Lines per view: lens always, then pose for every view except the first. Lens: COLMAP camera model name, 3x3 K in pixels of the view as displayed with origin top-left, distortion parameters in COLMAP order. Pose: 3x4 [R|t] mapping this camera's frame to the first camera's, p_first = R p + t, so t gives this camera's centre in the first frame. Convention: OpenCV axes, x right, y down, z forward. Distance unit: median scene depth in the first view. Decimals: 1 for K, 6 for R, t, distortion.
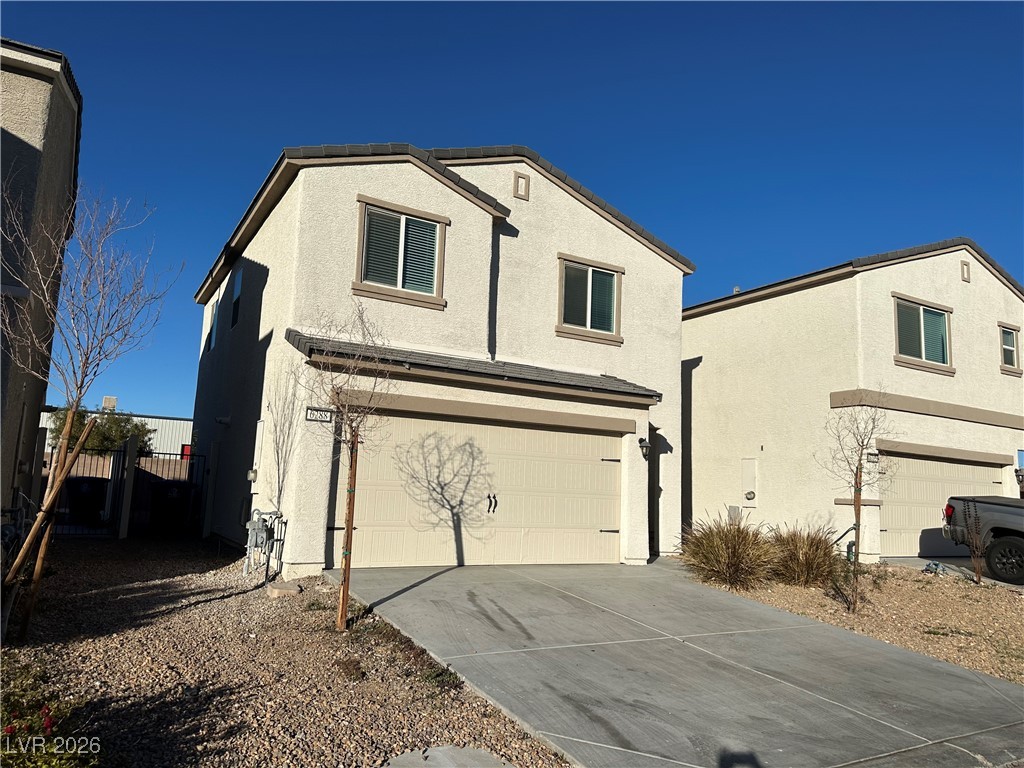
lens RADIAL K [[717.5, 0, 513.4], [0, 717.5, 389.8], [0, 0, 1]] dist [0.073017, -0.092330]
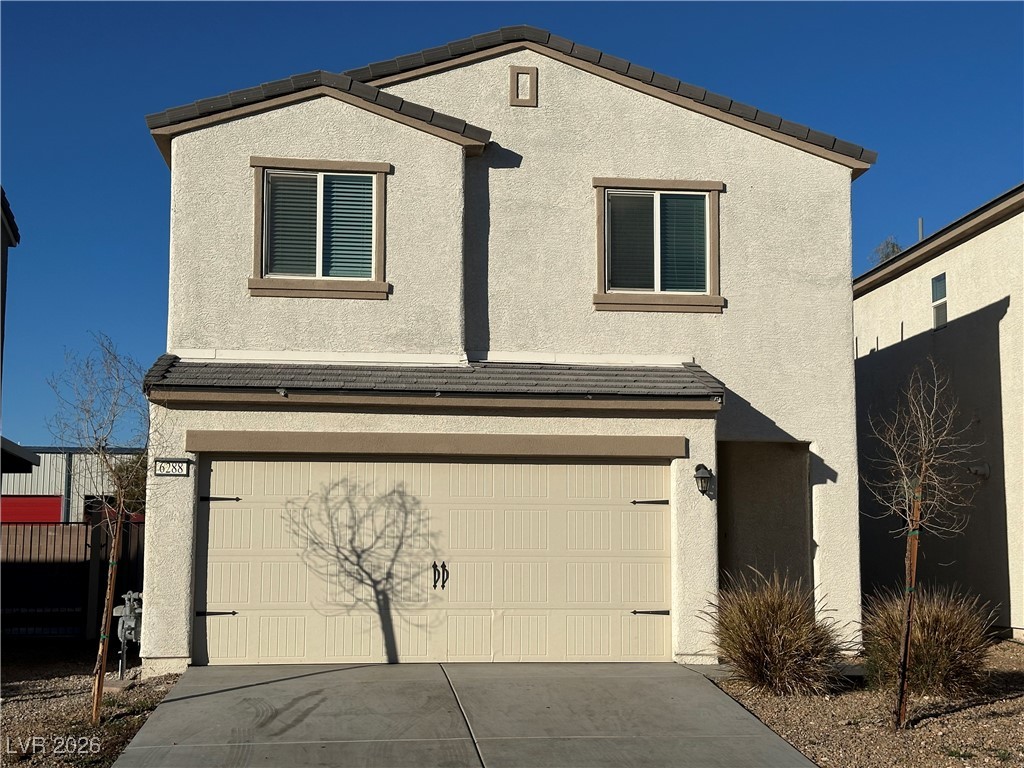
lens RADIAL K [[1438.6, 0, 511.8], [0, 1438.6, 383.2], [0, 0, 1]] dist [0.008232, 0.000000]
pose [[0.919953, -0.088820, -0.381833, 0.543698], [0.090888, 0.995781, -0.012658, -0.002200], [0.381347, -0.023060, 0.924144, -0.233989]]
